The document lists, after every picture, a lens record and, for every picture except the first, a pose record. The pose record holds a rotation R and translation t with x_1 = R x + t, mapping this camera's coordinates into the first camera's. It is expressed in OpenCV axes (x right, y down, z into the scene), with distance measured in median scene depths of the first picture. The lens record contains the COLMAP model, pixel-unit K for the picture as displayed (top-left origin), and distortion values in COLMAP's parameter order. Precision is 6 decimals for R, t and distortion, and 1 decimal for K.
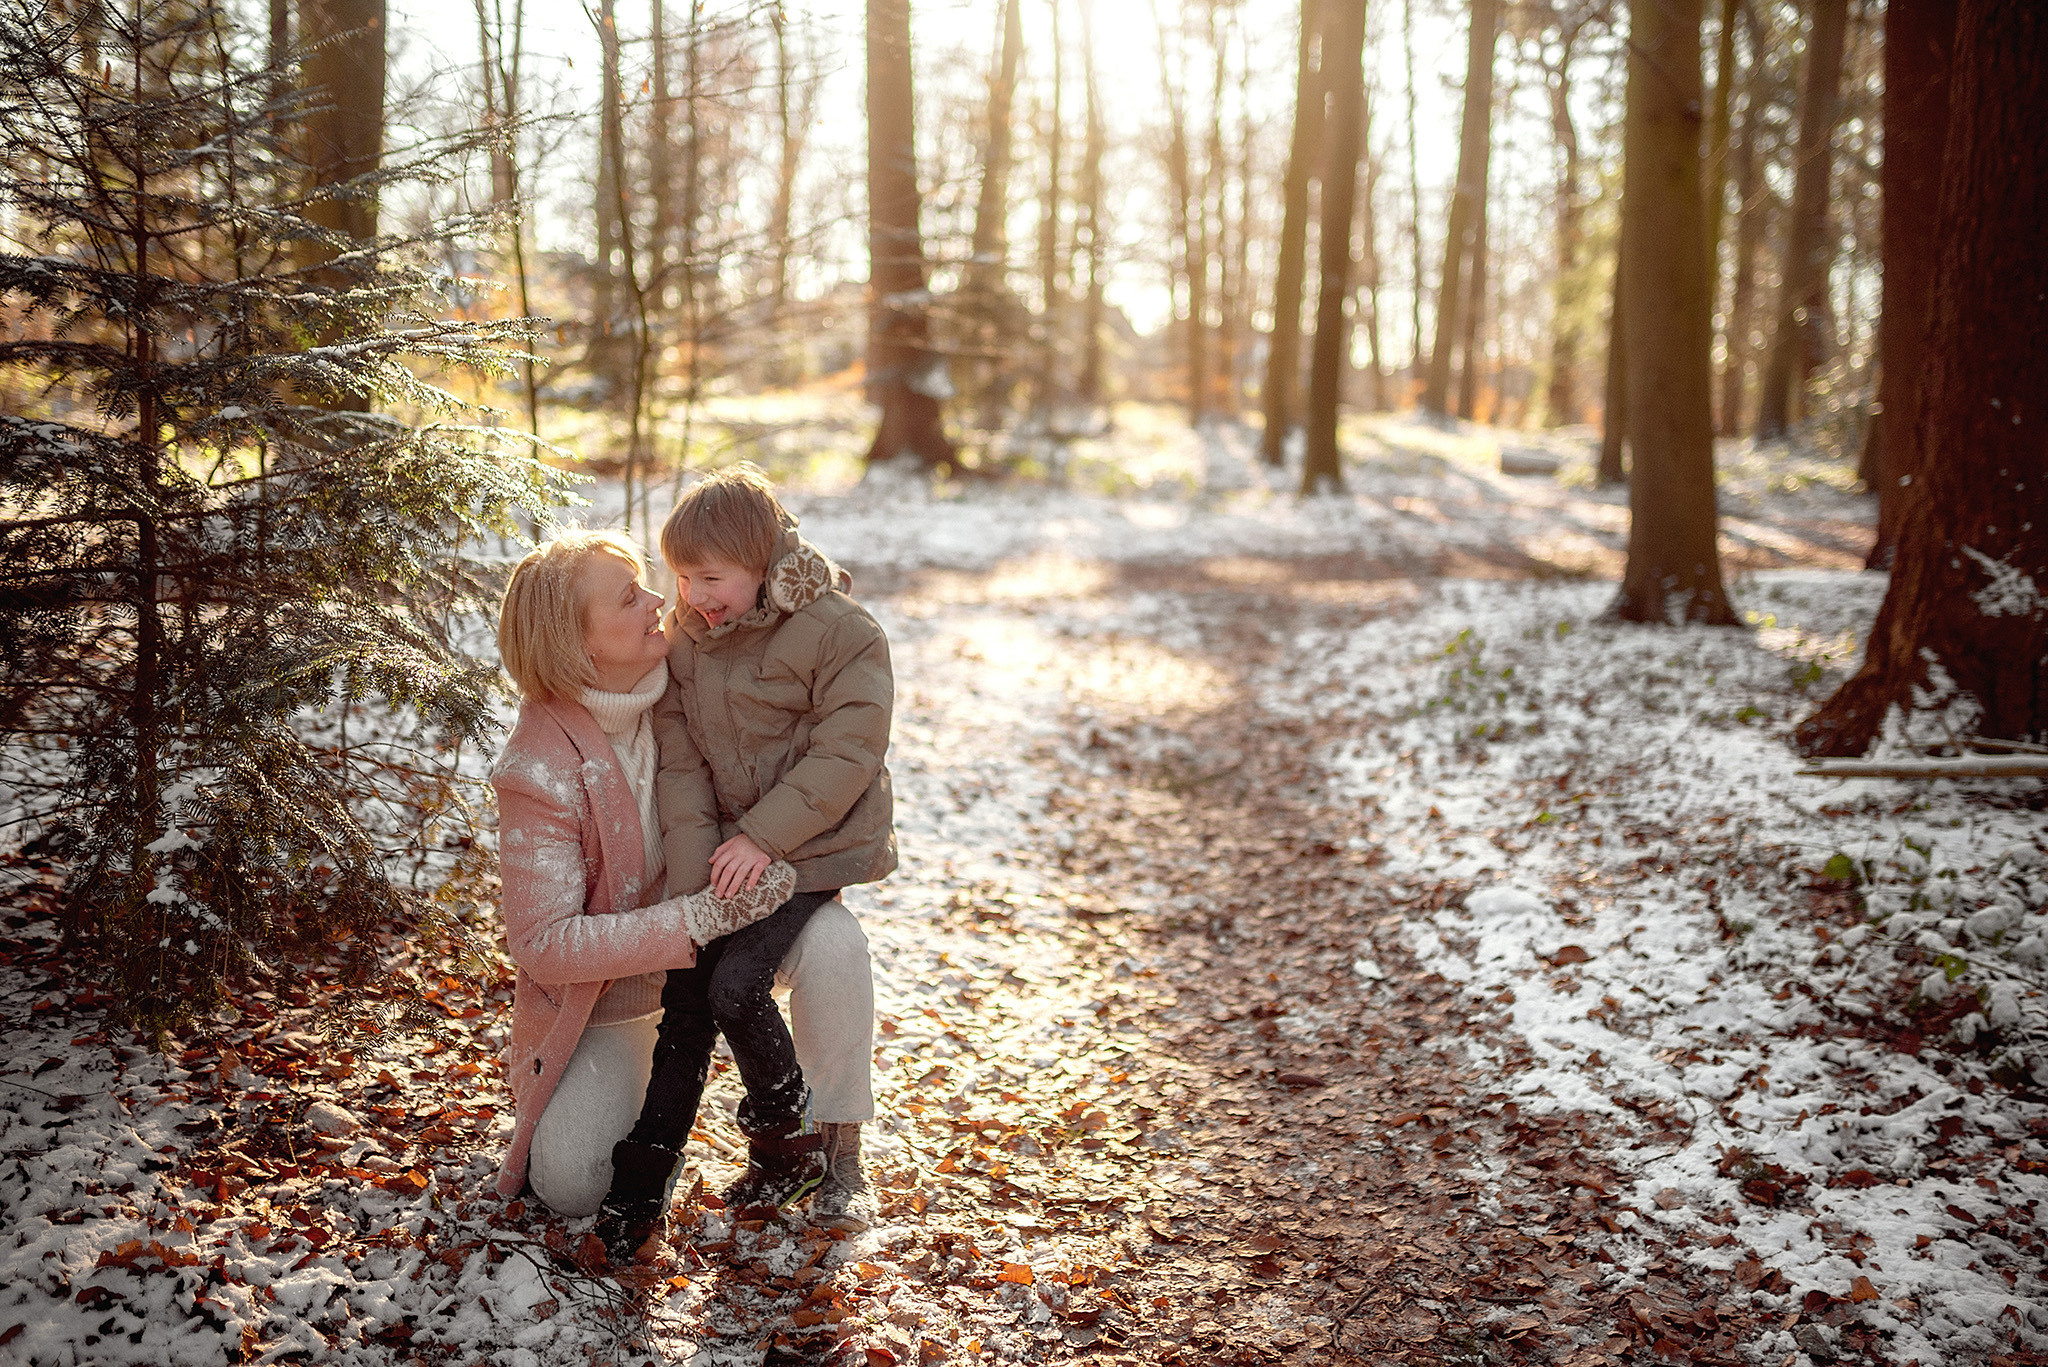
lens RADIAL K [[1949.3, 0, 1025.6], [0, 1949.3, 727.5], [0, 0, 1]] dist [-0.064158, 0.092234]
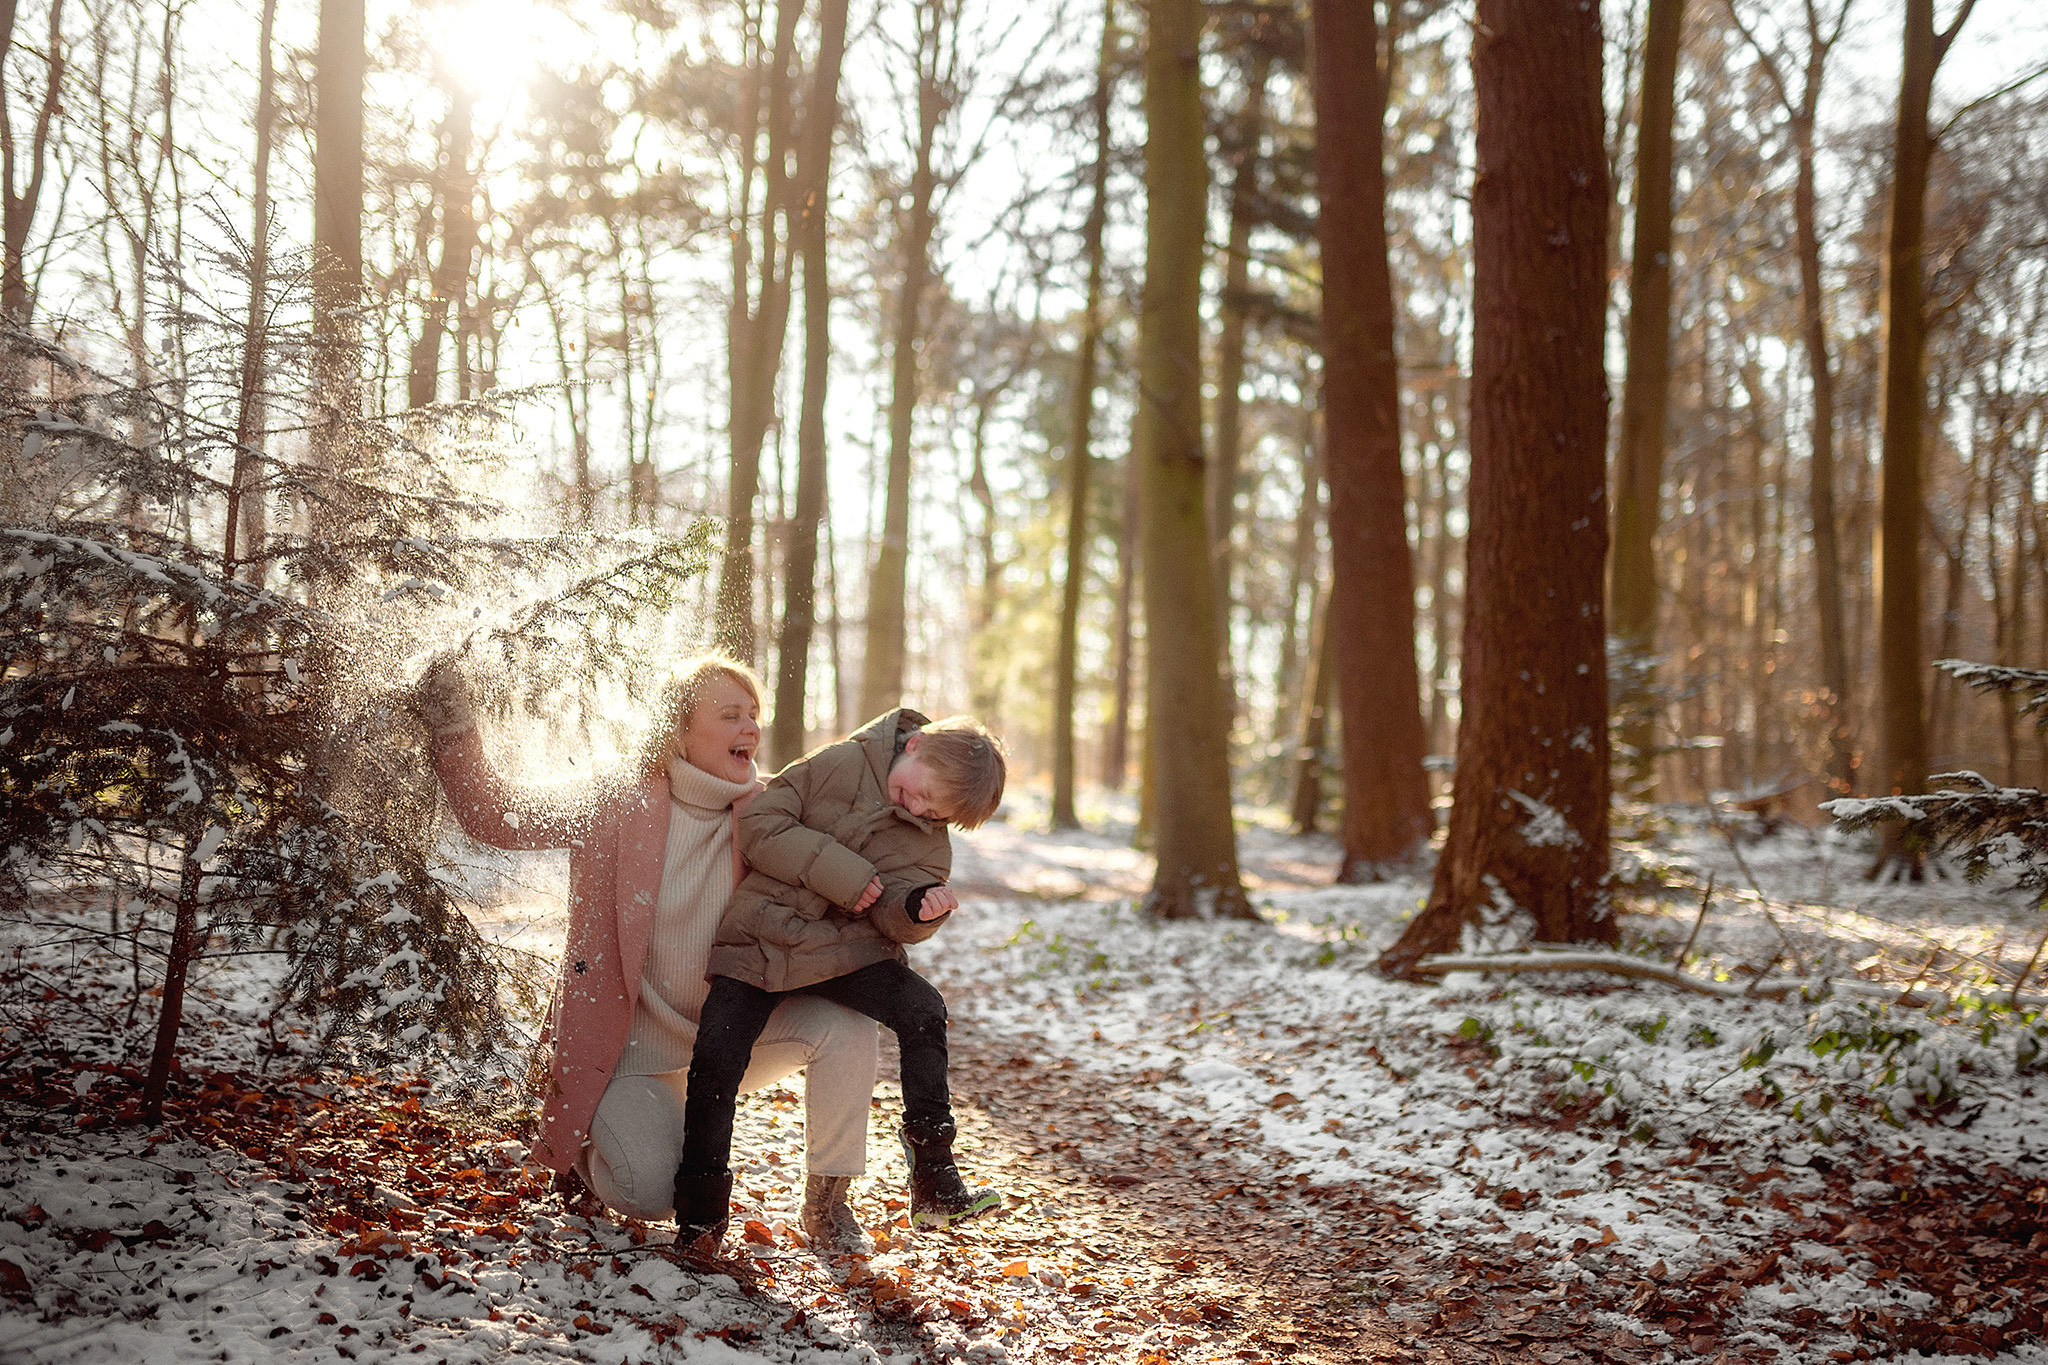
lens RADIAL K [[2130.8, 0, 1132.3], [0, 2130.8, 686.1], [0, 0, 1]] dist [-0.038727, 0.003382]
pose [[0.939526, 0.017516, 0.342028, -0.303367], [0.052891, 0.979289, -0.195439, 0.137971], [-0.338368, 0.201710, 0.919141, -0.262882]]
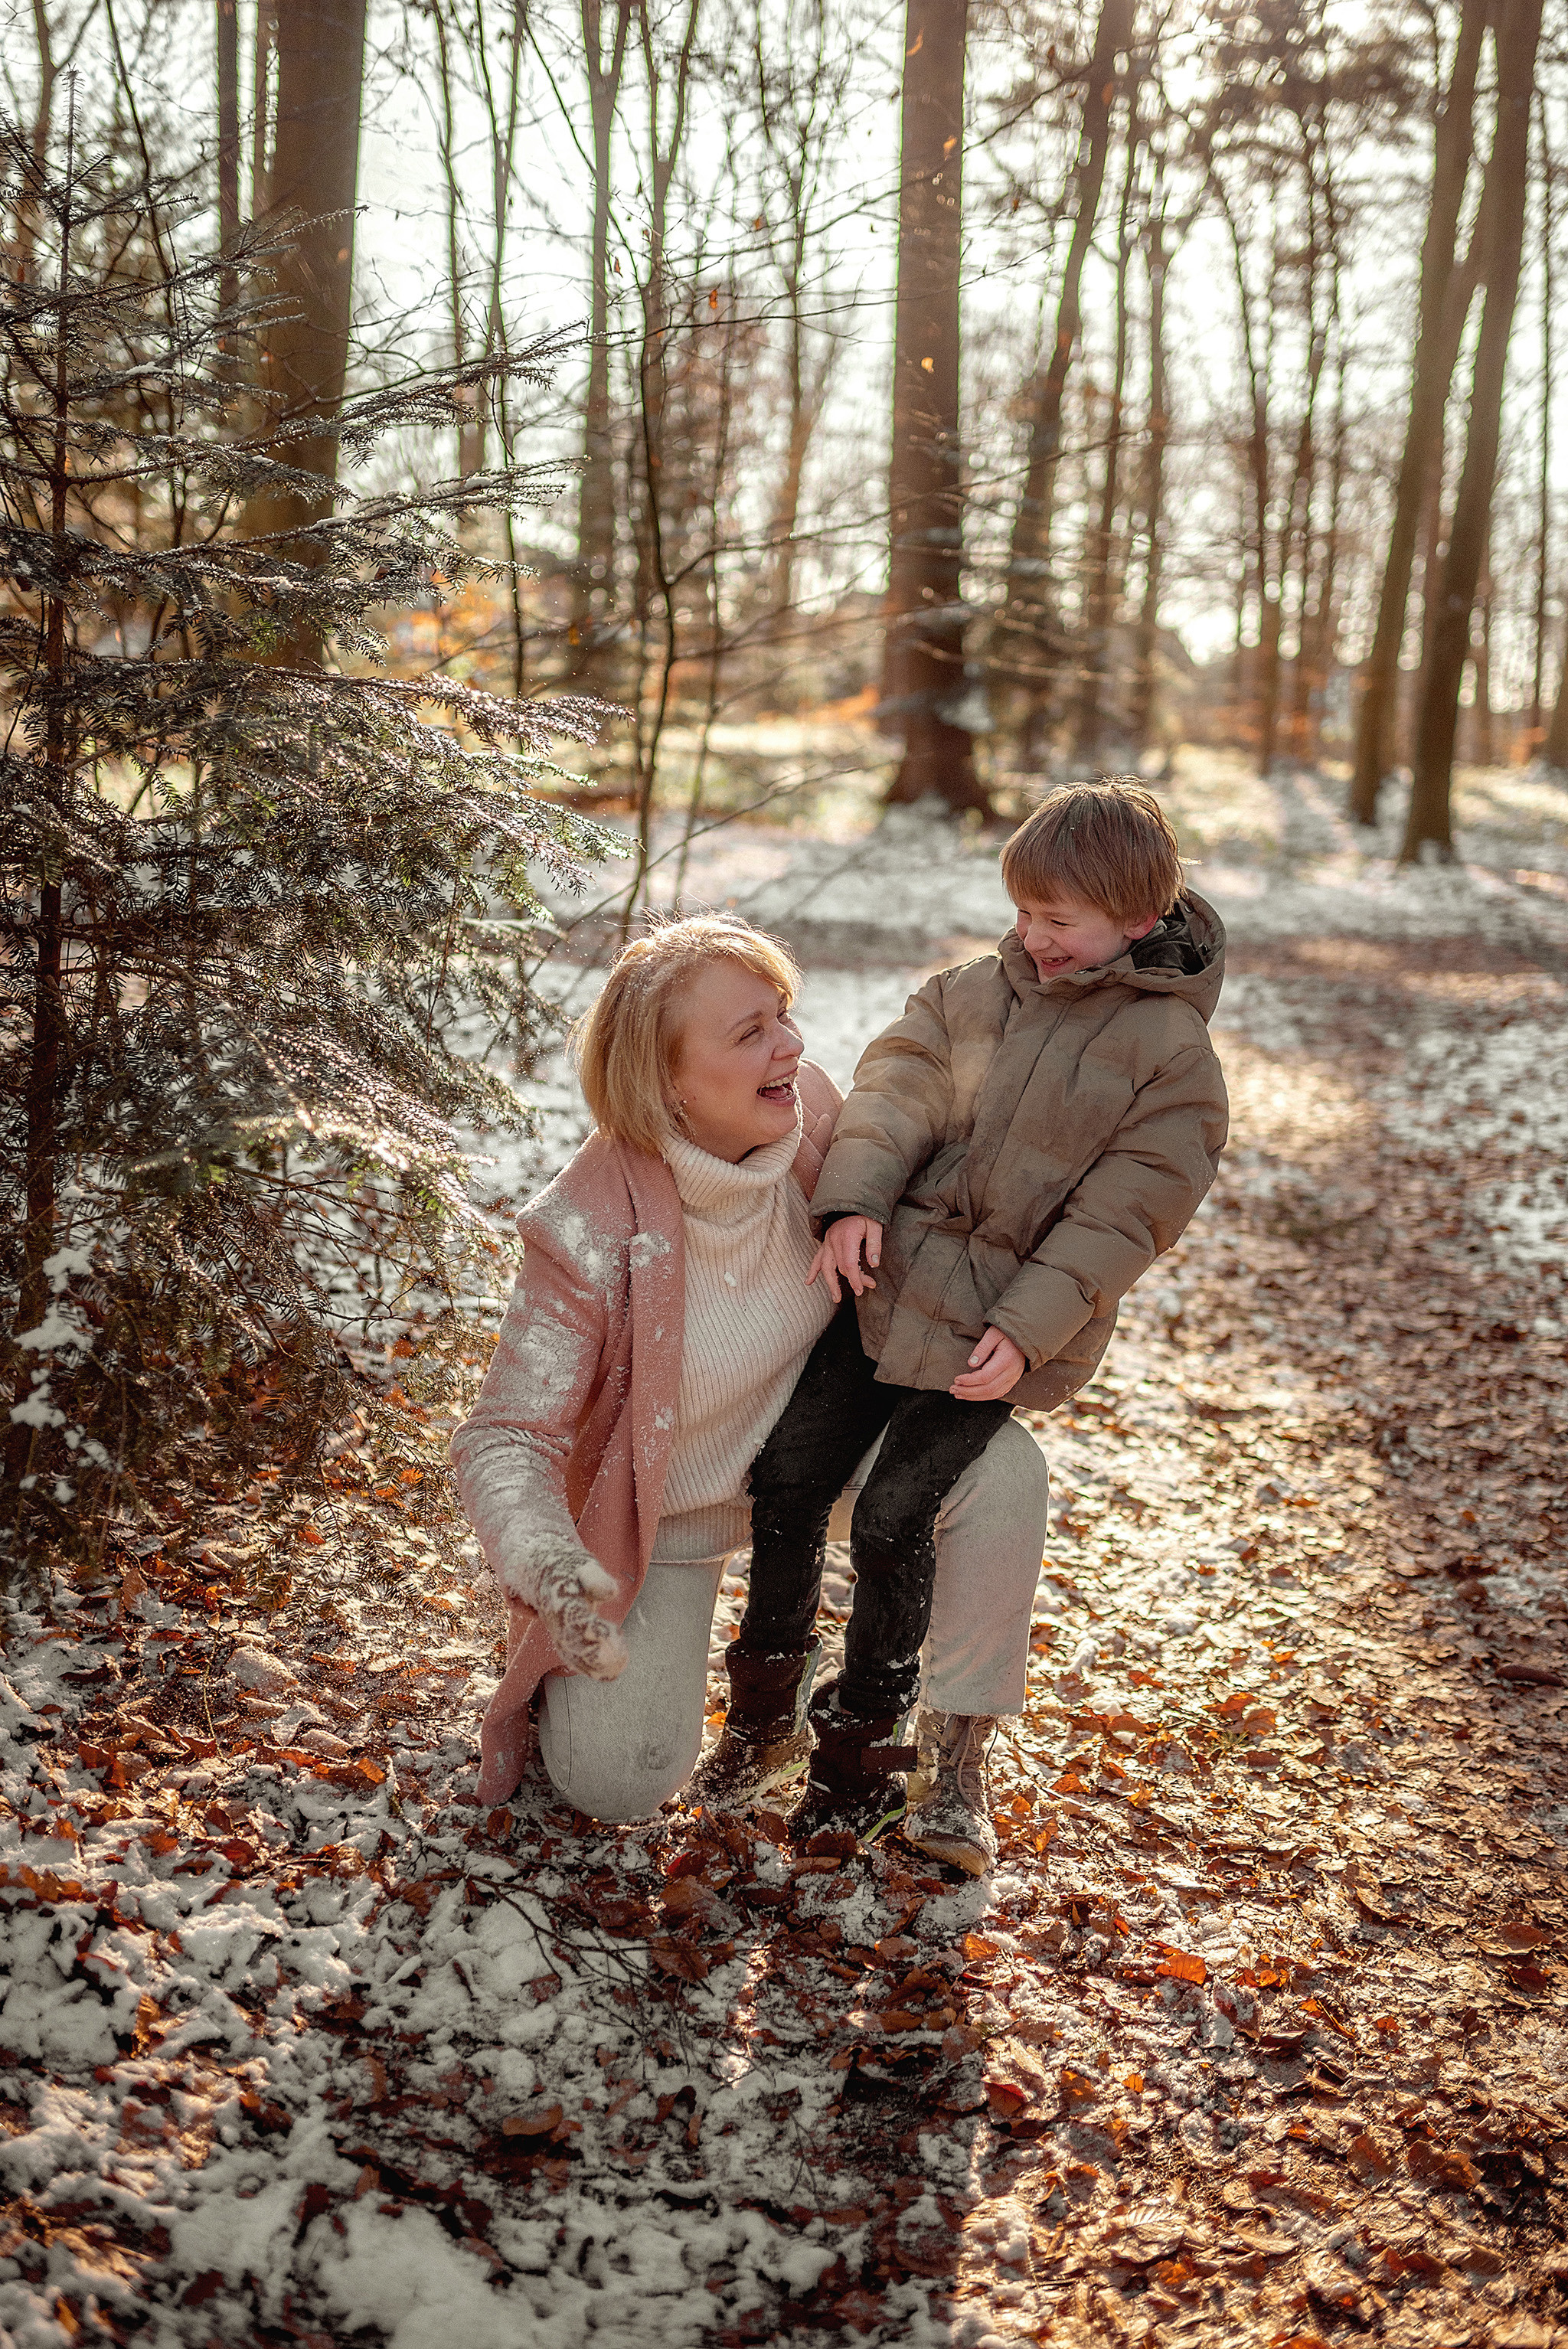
lens RADIAL K [[2235.8, 0, 781.9], [0, 2235.8, 1202.9], [0, 0, 1]] dist [-0.064158, 0.092234]
pose [[0.992618, 0.051449, -0.109827, -0.056787], [-0.046883, 0.997941, 0.043763, -0.021483], [0.111853, -0.038291, 0.992987, 0.134423]]
